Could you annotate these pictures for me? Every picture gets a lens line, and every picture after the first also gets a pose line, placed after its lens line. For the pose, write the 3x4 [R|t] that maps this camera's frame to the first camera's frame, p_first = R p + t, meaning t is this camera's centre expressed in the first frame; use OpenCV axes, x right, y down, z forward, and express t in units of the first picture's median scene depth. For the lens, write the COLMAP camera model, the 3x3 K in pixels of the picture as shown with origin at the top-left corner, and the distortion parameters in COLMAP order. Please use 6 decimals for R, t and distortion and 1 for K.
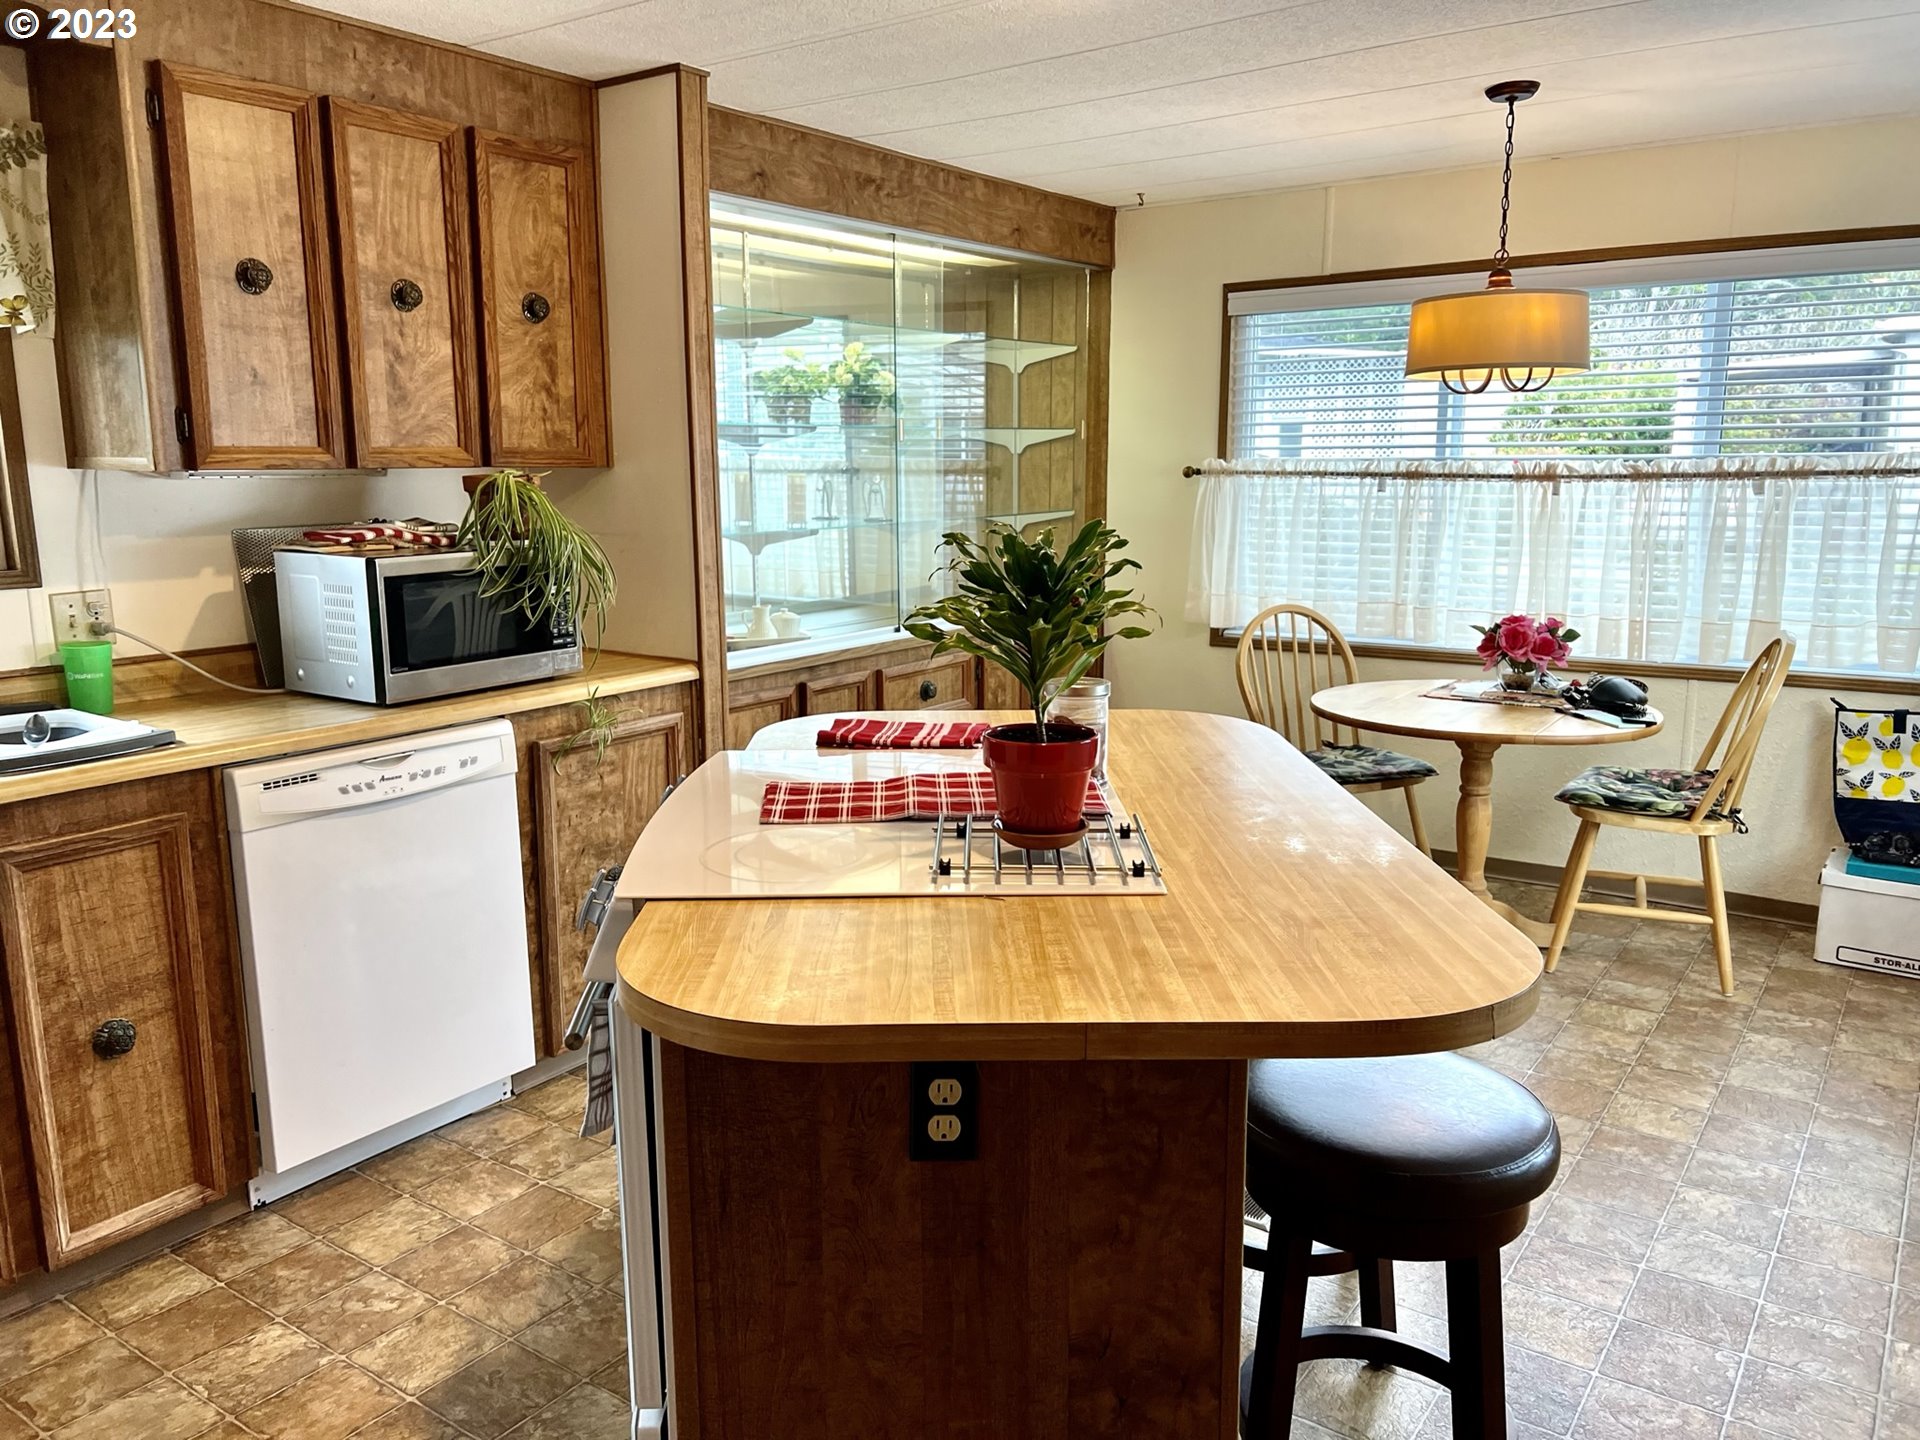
lens RADIAL K [[1397.7, 0, 954.8], [0, 1397.7, 752.9], [0, 0, 1]] dist [0.001160, -0.003786]
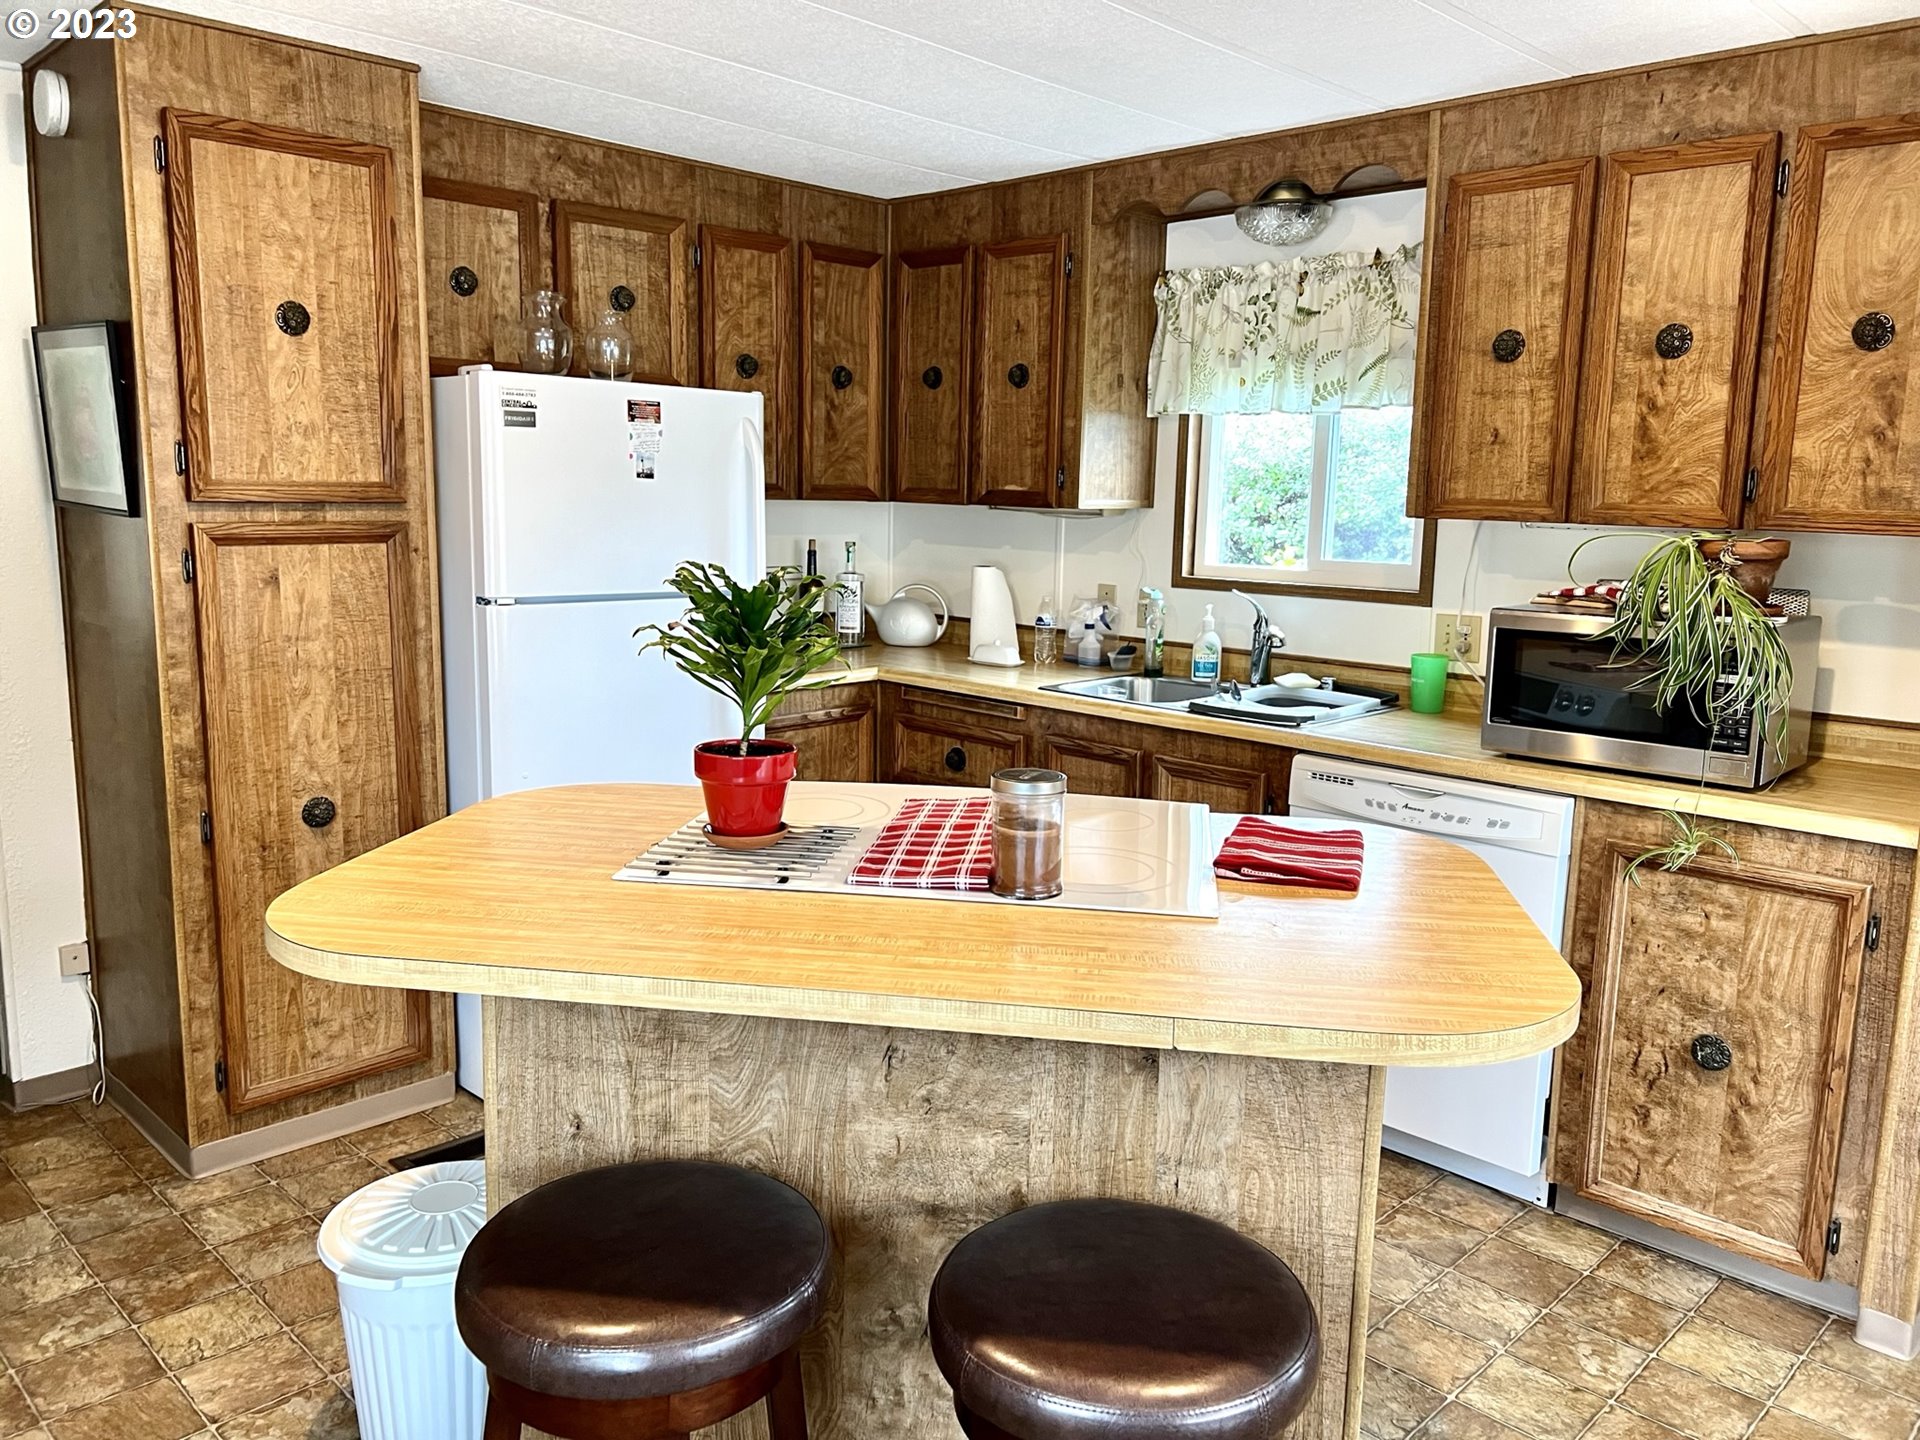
lens RADIAL K [[1441.8, 0, 963.0], [0, 1441.8, 748.4], [0, 0, 1]] dist [0.008325, -0.010611]
pose [[-0.154681, 0.186895, -0.970126, 0.659954], [-0.220854, 0.950553, 0.218339, -0.176682], [0.962963, 0.248029, -0.105756, 0.717535]]
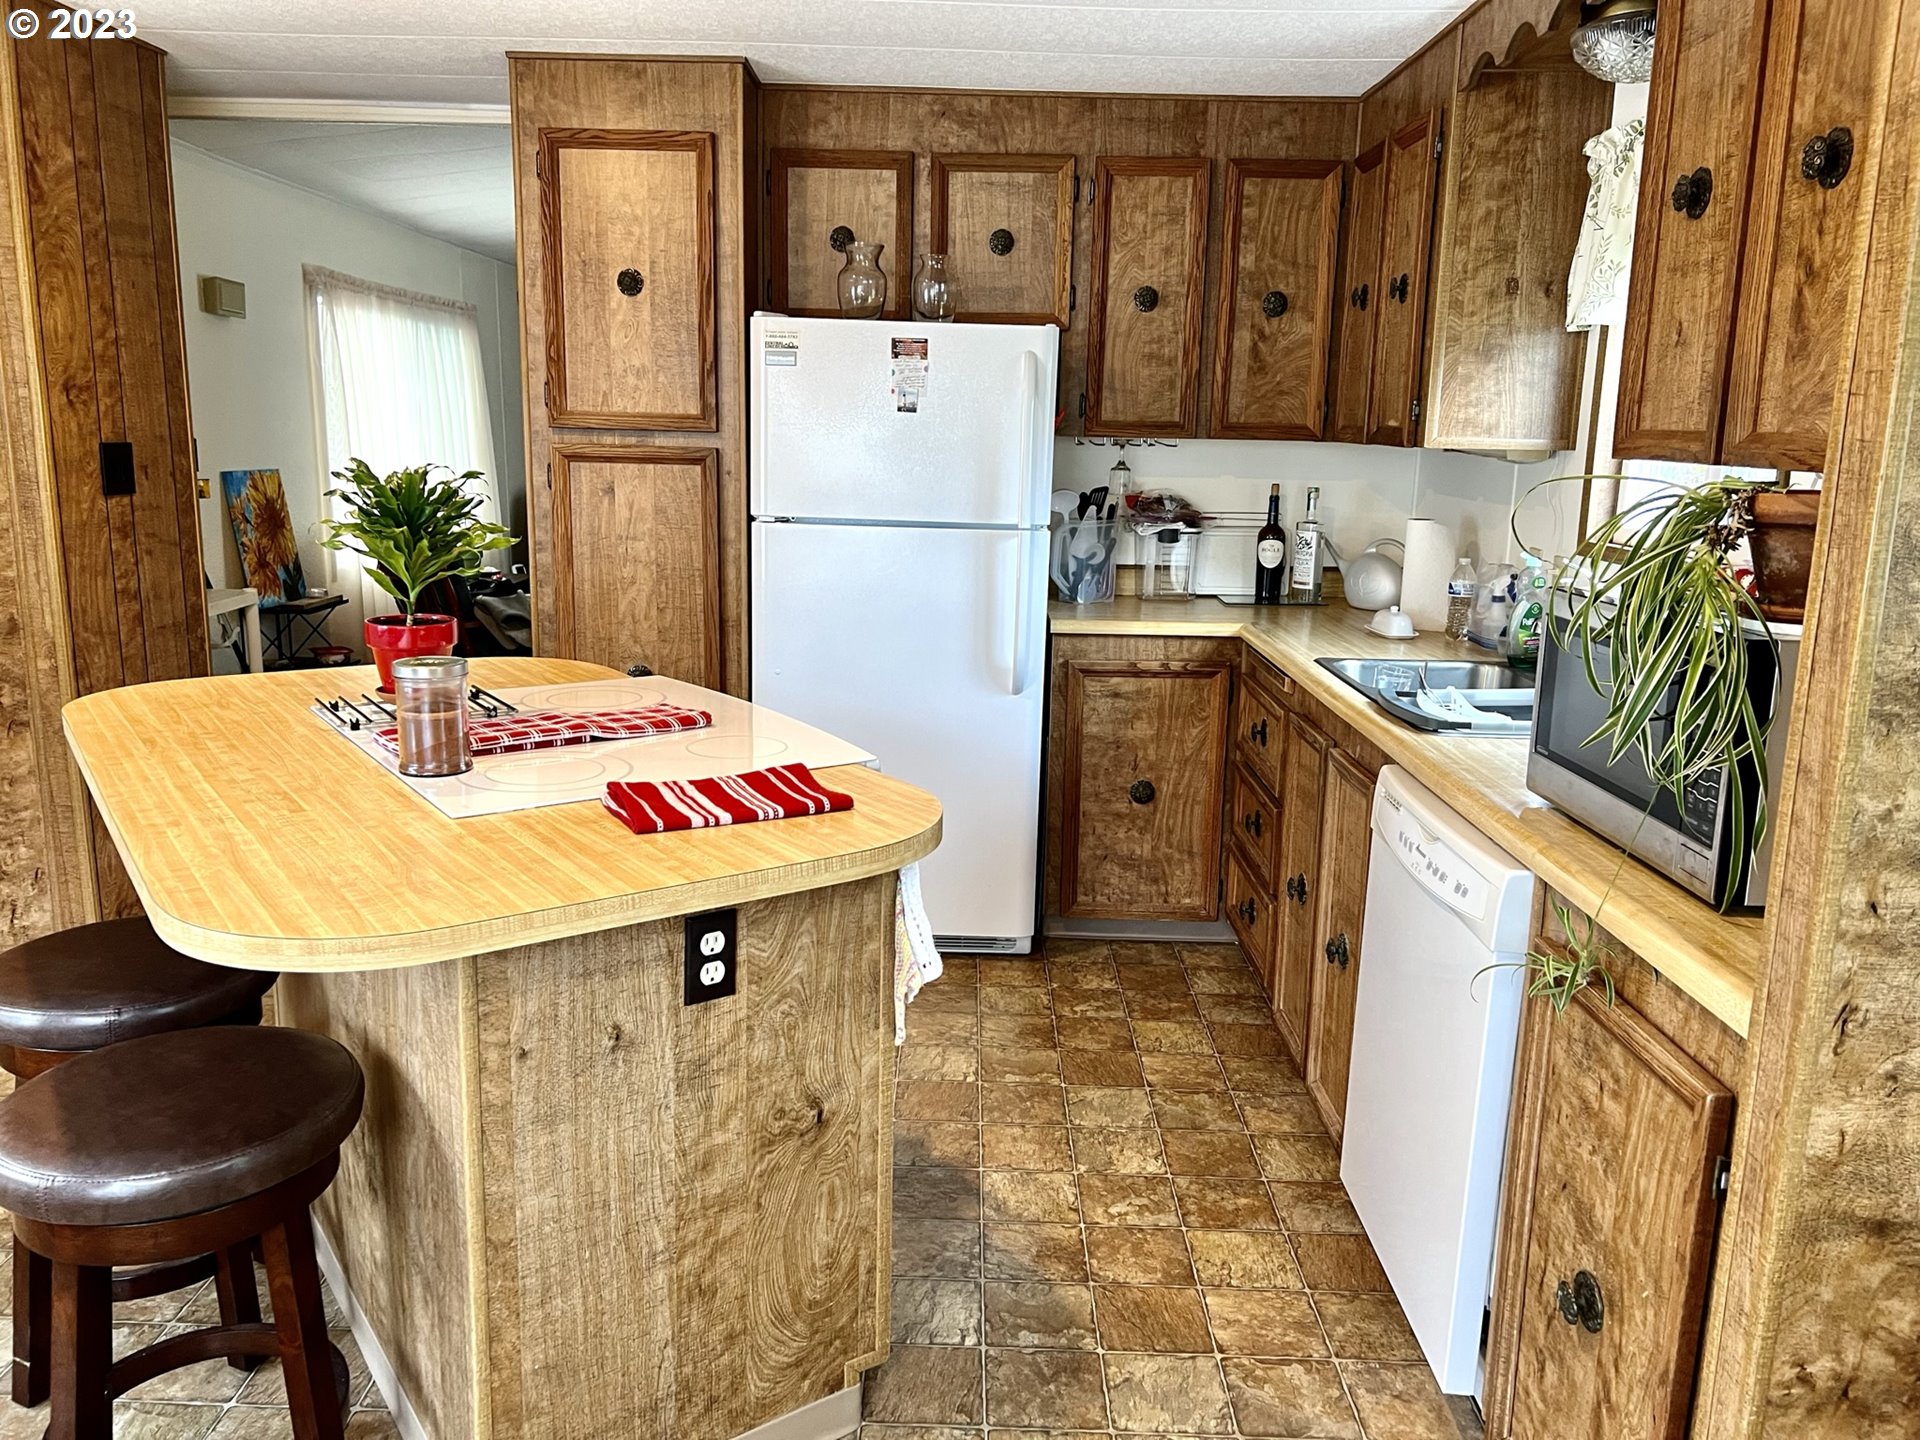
lens RADIAL K [[1461.7, 0, 960.0], [0, 1461.7, 720.0], [0, 0, 1]] dist [0.066823, -0.086745]
pose [[-0.824286, 0.106356, -0.556094, 0.237634], [-0.129947, 0.920439, 0.368655, -0.294971], [0.551059, 0.376140, -0.744884, 1.331979]]
